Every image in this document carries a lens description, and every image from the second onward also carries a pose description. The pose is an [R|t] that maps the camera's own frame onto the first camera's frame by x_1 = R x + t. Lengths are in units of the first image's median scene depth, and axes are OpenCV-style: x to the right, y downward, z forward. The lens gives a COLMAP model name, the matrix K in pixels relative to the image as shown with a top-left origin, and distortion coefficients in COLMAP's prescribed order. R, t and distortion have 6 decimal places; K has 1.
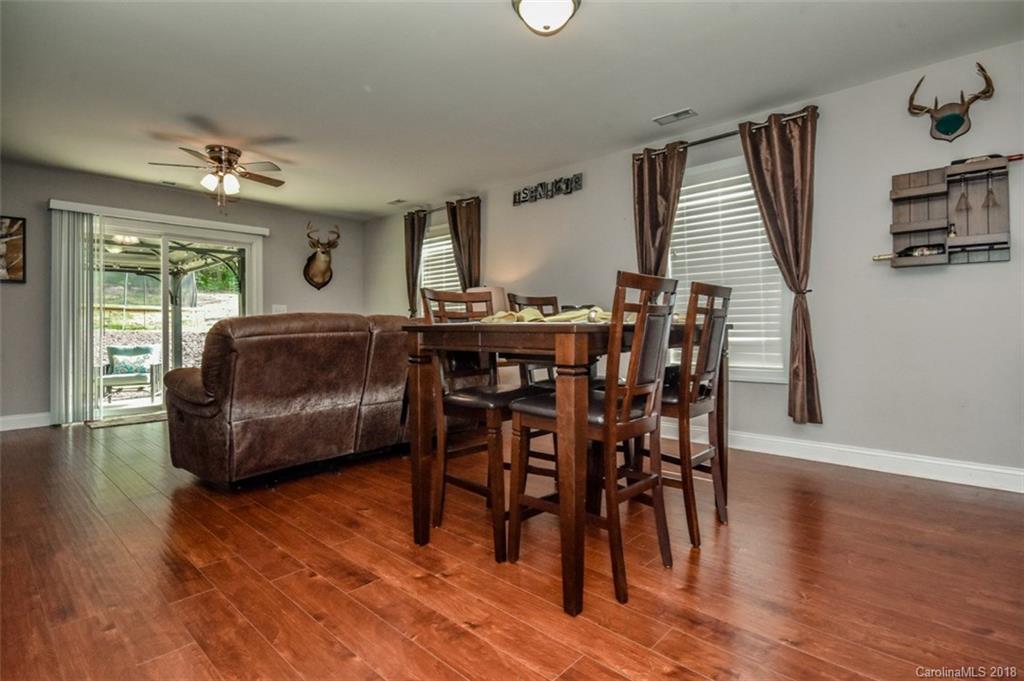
lens RADIAL K [[506.5, 0, 528.4], [0, 506.5, 323.7], [0, 0, 1]] dist [-0.003306, -0.001723]
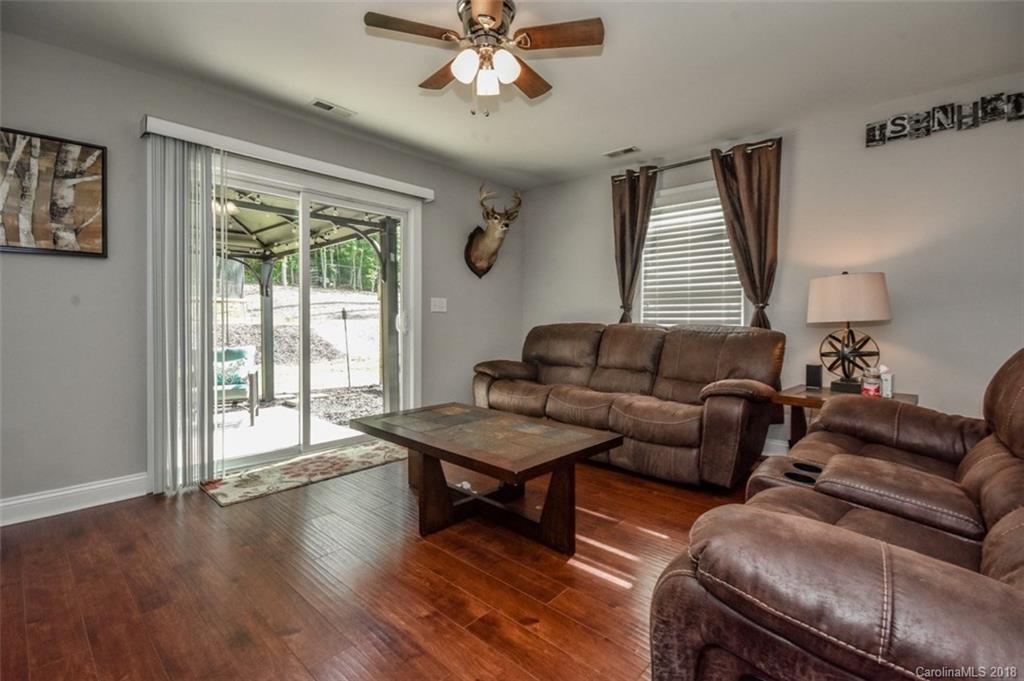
lens RADIAL K [[465.2, 0, 517.1], [0, 465.2, 324.9], [0, 0, 1]] dist [-0.001157, -0.000590]
pose [[0.999891, 0.013186, -0.006593, -0.436639], [-0.013060, 0.999738, 0.018786, -0.014350], [0.006839, -0.018698, 0.999802, 0.389380]]
